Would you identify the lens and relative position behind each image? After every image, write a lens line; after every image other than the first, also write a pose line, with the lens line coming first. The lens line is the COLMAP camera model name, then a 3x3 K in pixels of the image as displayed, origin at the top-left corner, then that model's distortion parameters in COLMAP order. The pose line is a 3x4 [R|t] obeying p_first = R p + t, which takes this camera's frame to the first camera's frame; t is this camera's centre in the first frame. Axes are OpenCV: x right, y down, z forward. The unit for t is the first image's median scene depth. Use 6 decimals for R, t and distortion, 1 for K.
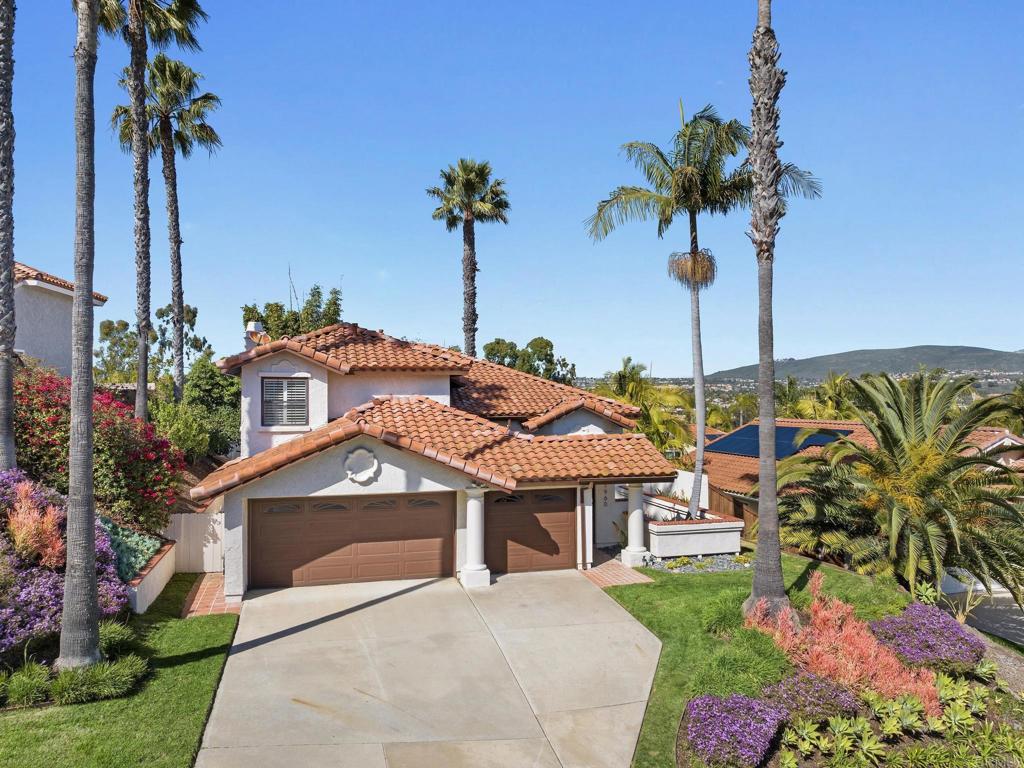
lens RADIAL K [[727.8, 0, 512.0], [0, 727.8, 384.0], [0, 0, 1]] dist [-0.054227, 0.024612]
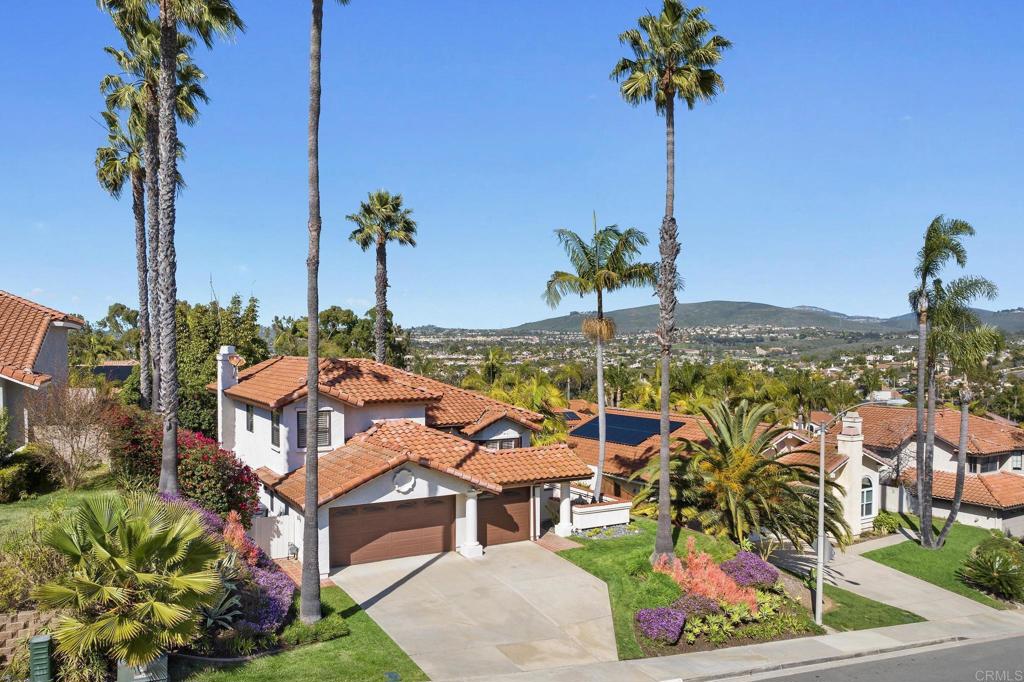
lens RADIAL K [[721.3, 0, 505.3], [0, 721.3, 376.7], [0, 0, 1]] dist [-0.037027, -0.003178]
pose [[0.972874, -0.005311, 0.231274, -0.322121], [-0.004965, 0.999027, 0.043826, -0.154926], [-0.231282, -0.043785, 0.971901, -0.437562]]
